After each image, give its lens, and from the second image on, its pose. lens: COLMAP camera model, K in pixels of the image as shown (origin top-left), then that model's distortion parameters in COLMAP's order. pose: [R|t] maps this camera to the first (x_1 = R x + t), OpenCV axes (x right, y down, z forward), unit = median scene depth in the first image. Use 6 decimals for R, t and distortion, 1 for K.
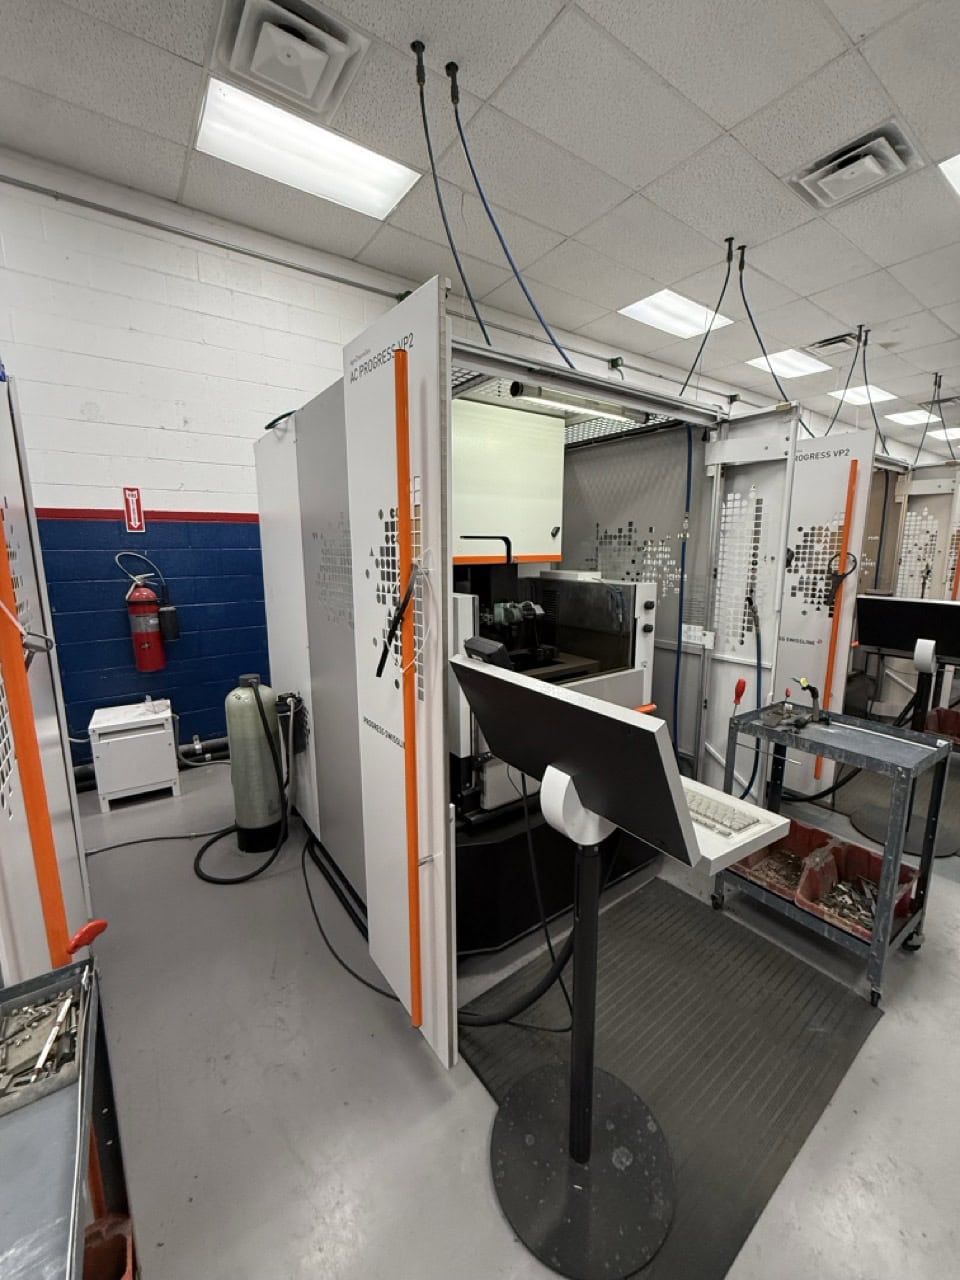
lens RADIAL K [[509.9, 0, 481.7], [0, 509.9, 633.6], [0, 0, 1]] dist [-0.001045, -0.000559]
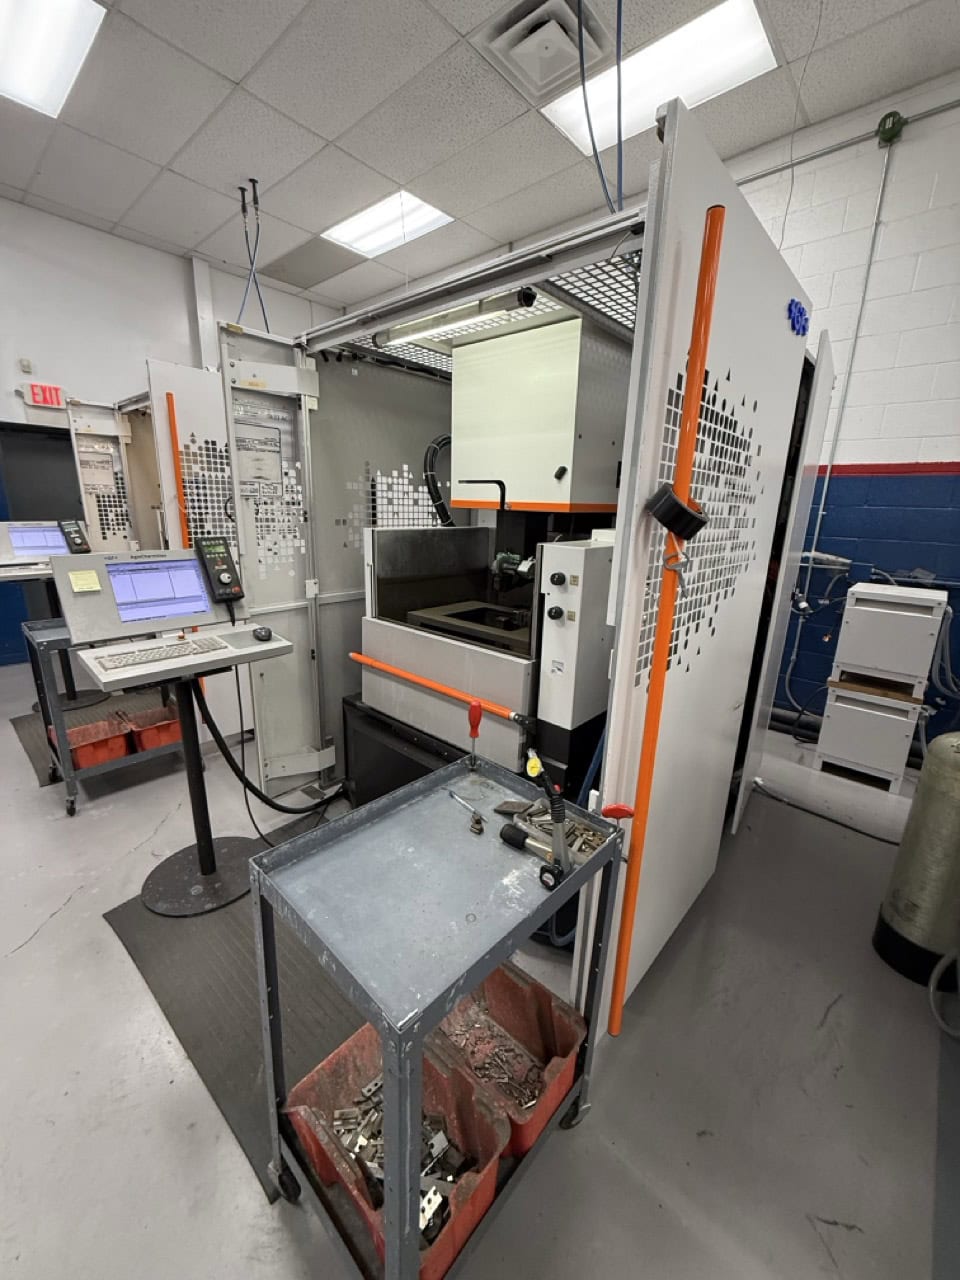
lens RADIAL K [[509.9, 0, 481.7], [0, 509.9, 633.6], [0, 0, 1]] dist [-0.001045, -0.000559]
pose [[0.217032, 0.253500, -0.942674, 0.949959], [-0.193949, 0.957637, 0.212871, -0.109189], [0.956703, 0.136631, 0.257004, 0.735273]]
